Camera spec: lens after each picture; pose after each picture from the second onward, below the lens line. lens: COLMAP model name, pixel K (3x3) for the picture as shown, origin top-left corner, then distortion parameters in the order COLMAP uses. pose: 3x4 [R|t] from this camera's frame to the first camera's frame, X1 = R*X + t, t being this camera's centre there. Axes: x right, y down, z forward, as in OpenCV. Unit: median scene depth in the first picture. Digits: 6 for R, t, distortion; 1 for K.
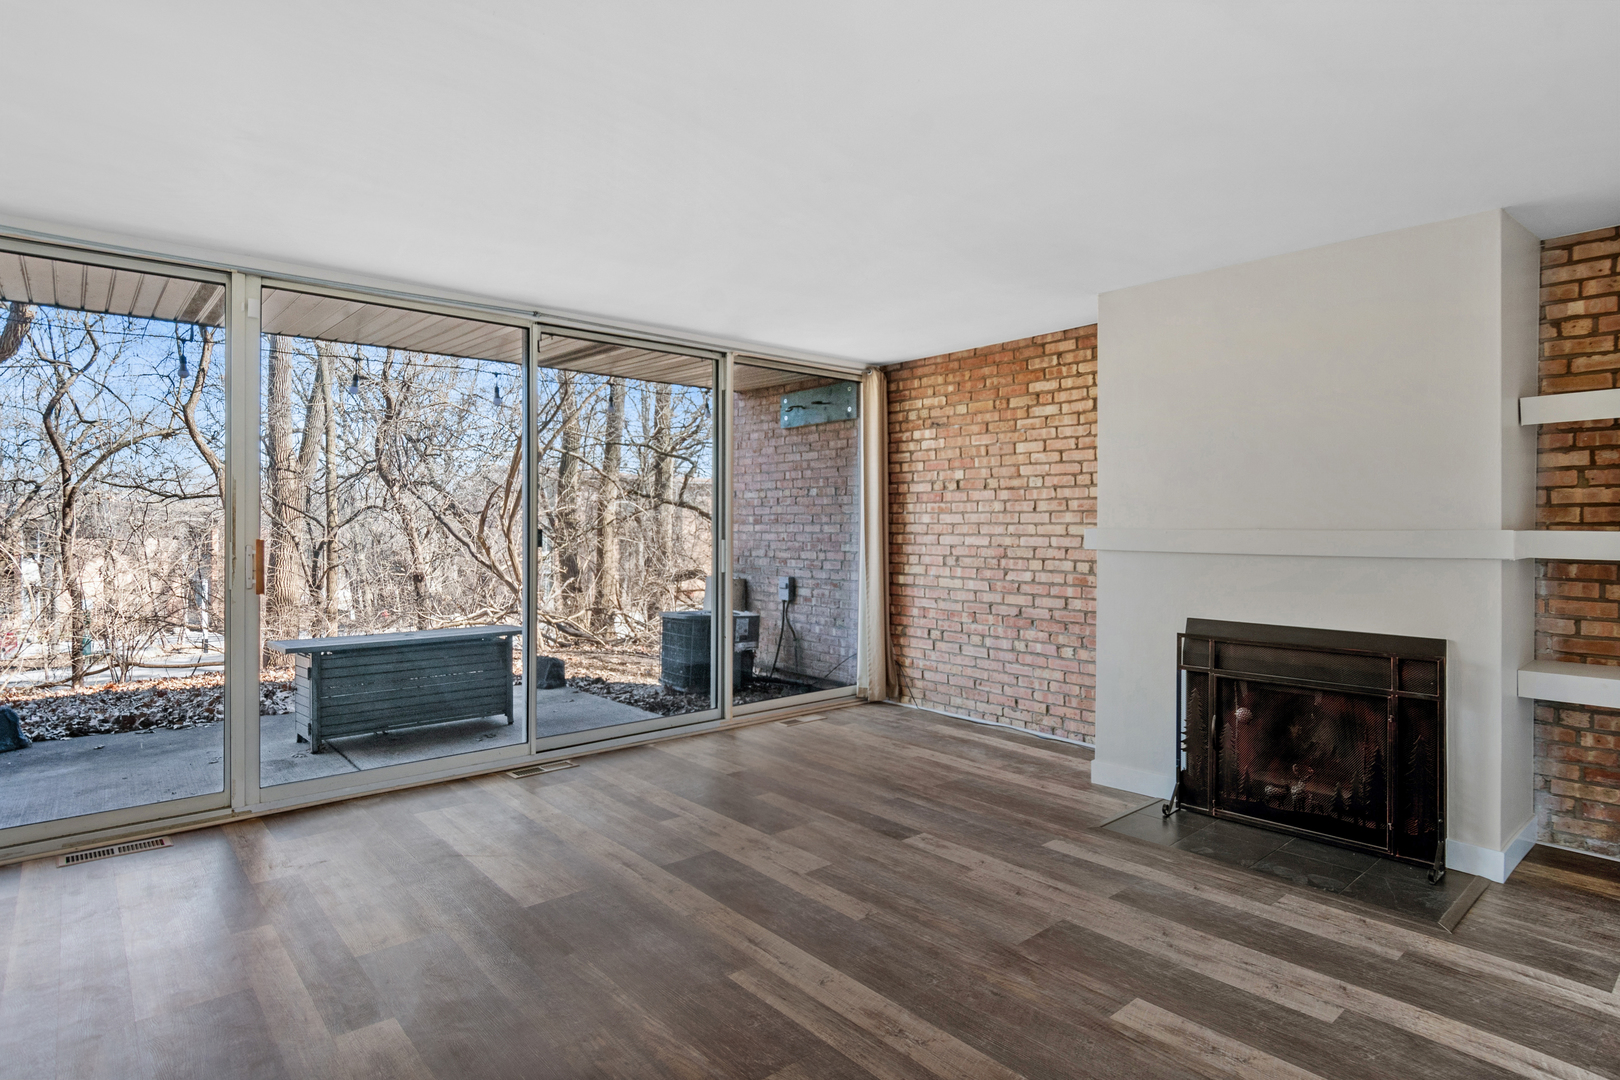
lens RADIAL K [[863.0, 0, 815.7], [0, 863.0, 530.8], [0, 0, 1]] dist [0.013681, -0.004834]
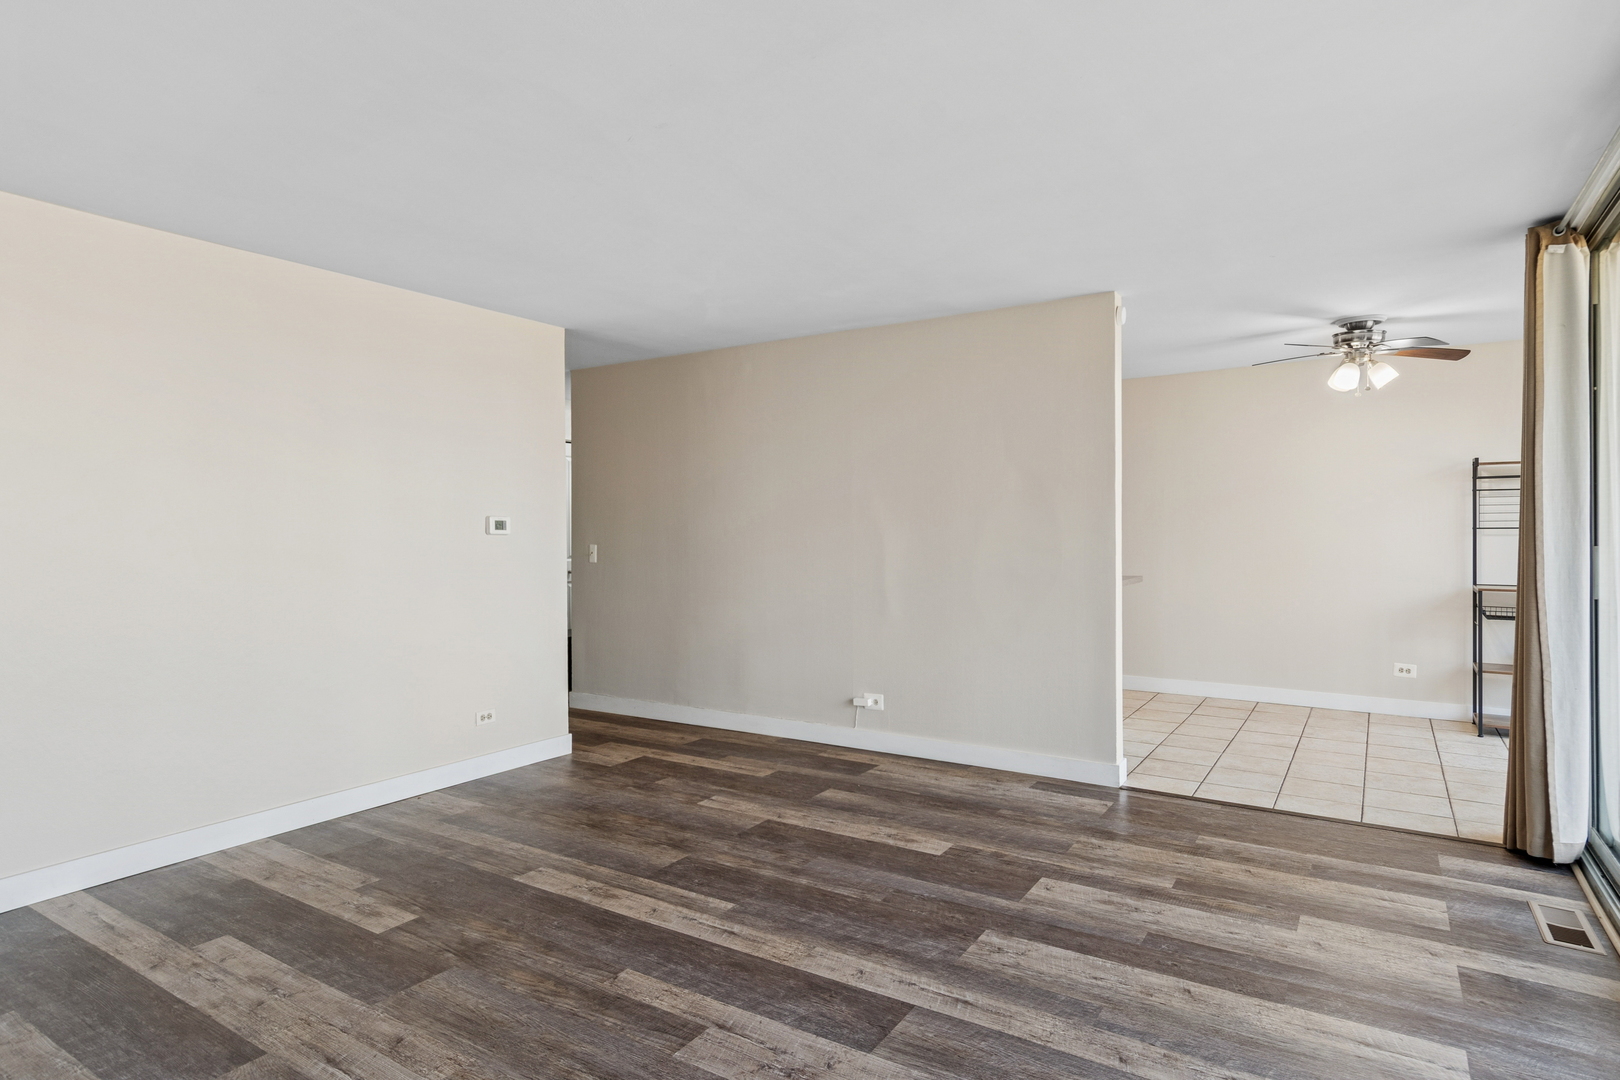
lens RADIAL K [[863.0, 0, 829.7], [0, 863.0, 553.8], [0, 0, 1]] dist [0.013681, -0.004834]
pose [[-0.954685, 0.011657, -0.297390, 0.061437], [0.001793, 0.999440, 0.033419, -0.005808], [0.297613, 0.031371, -0.954171, 1.069326]]
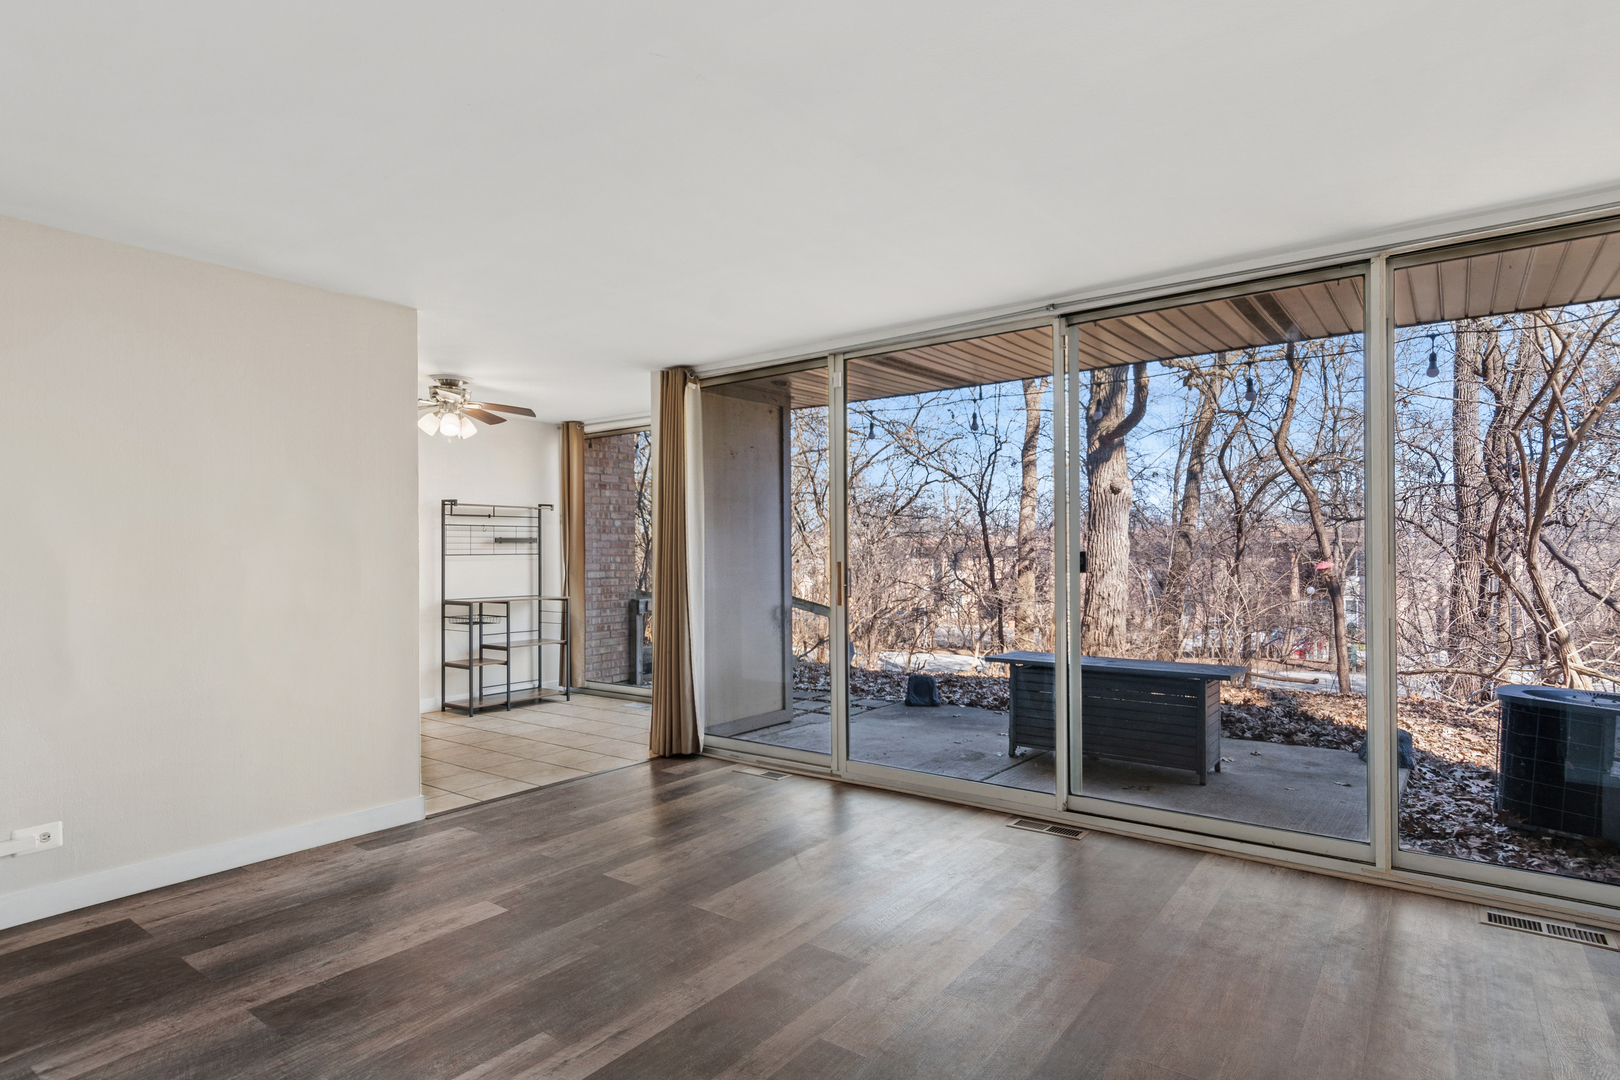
lens RADIAL K [[863.0, 0, 816.3], [0, 863.0, 541.6], [0, 0, 1]] dist [0.013681, -0.004834]
pose [[0.206940, -0.016195, -0.978220, 0.430052], [0.003772, 0.999869, -0.015755, 0.003332], [0.978346, -0.000429, 0.206974, 0.539982]]
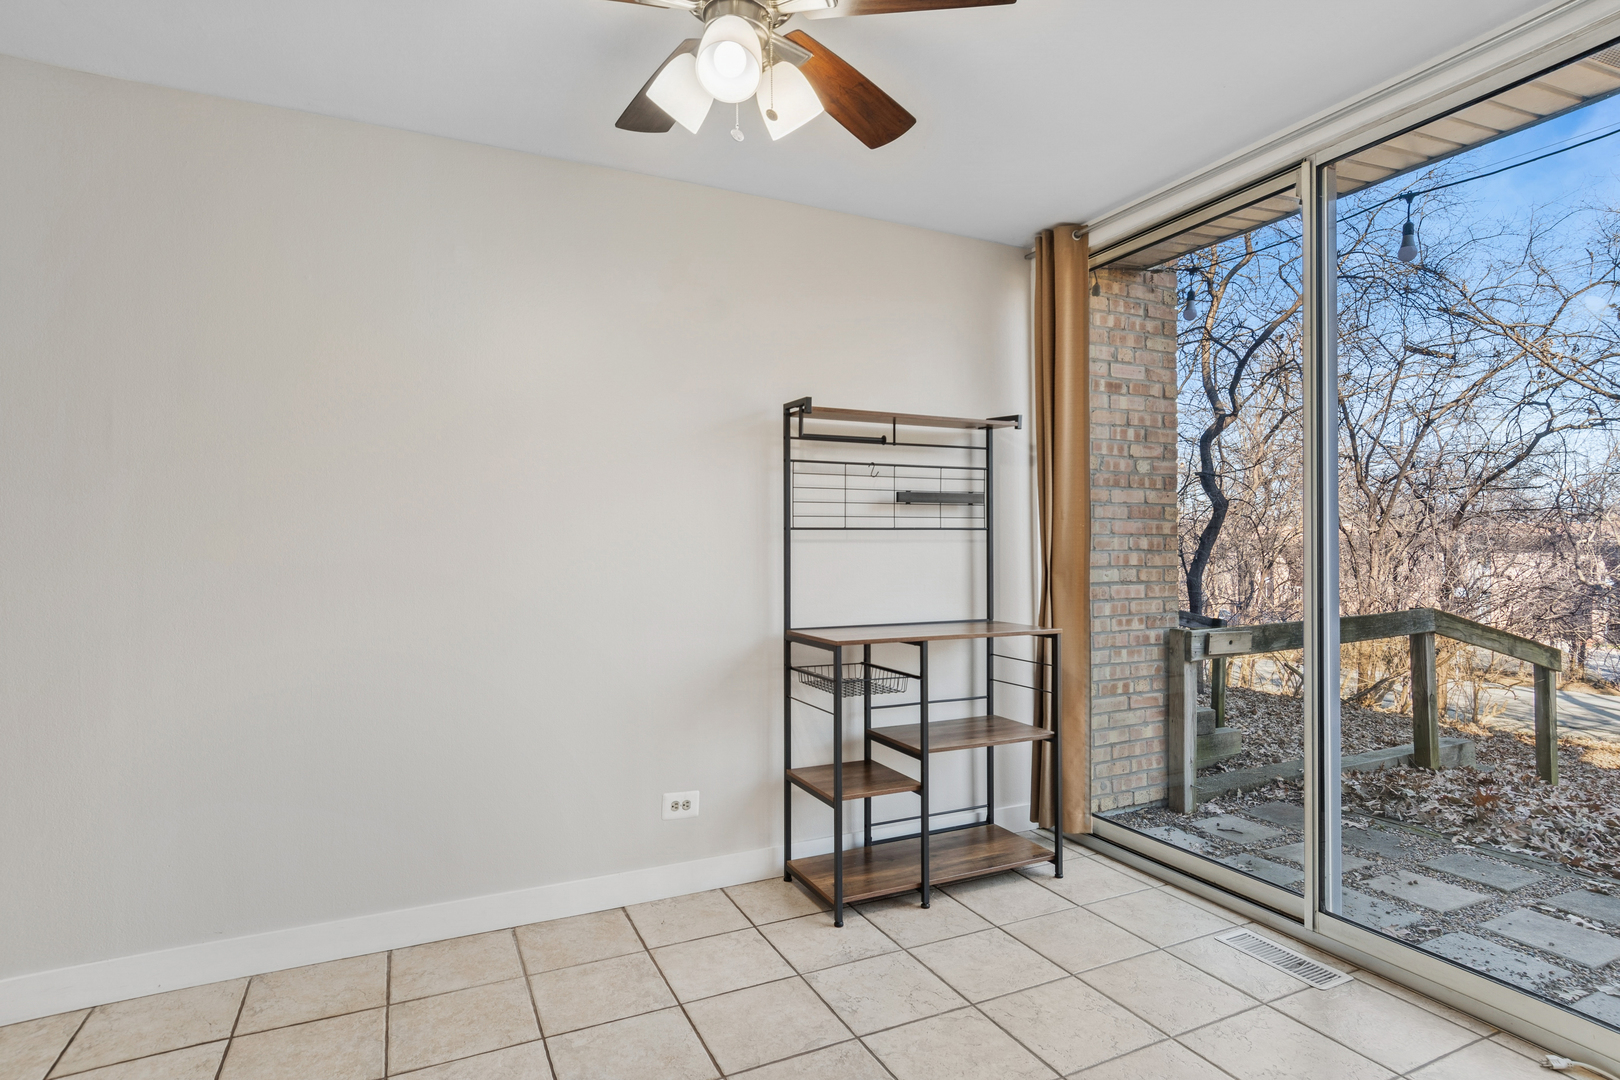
lens RADIAL K [[863.0, 0, 840.1], [0, 863.0, 537.2], [0, 0, 1]] dist [0.013681, -0.004834]
pose [[-0.226894, -0.010868, -0.973859, -0.478502], [-0.000959, 0.999940, -0.010936, 0.013545], [0.973919, -0.001547, -0.226891, 0.416411]]
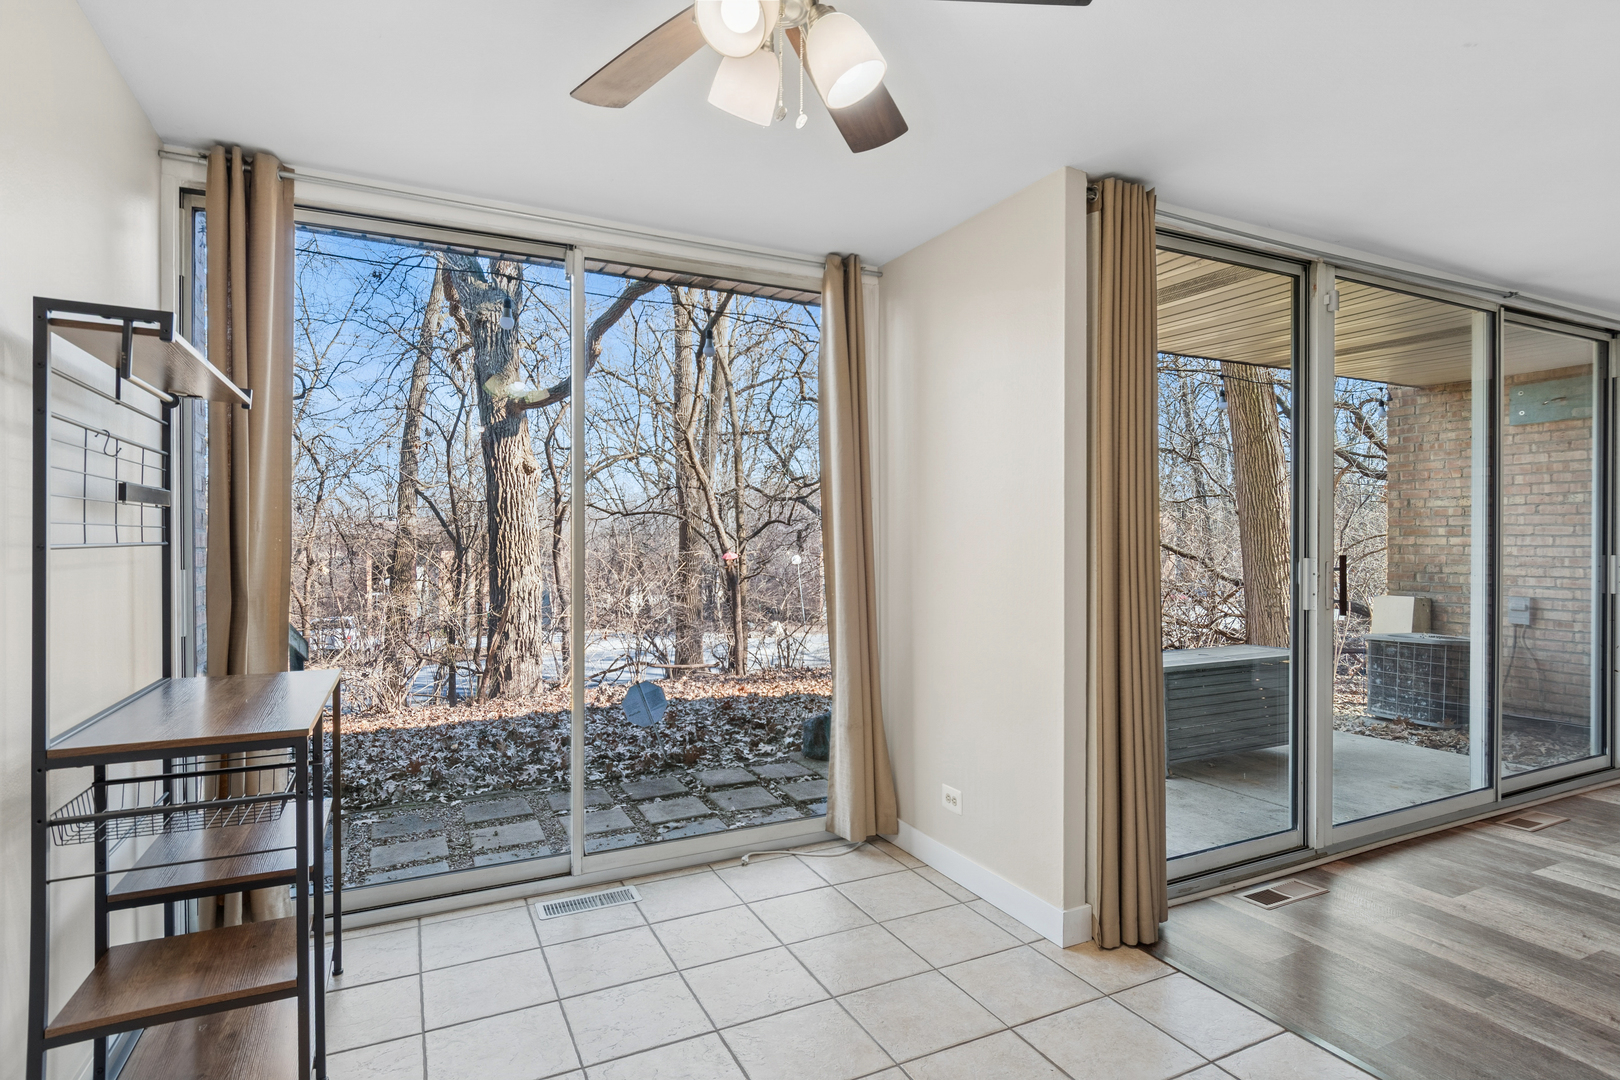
lens RADIAL K [[863.0, 0, 814.5], [0, 863.0, 528.6], [0, 0, 1]] dist [0.013681, -0.004834]
pose [[0.973075, -0.005414, -0.230427, -0.733936], [0.001120, 0.999823, -0.018762, 0.000503], [0.230488, 0.017999, 0.972909, -0.009896]]
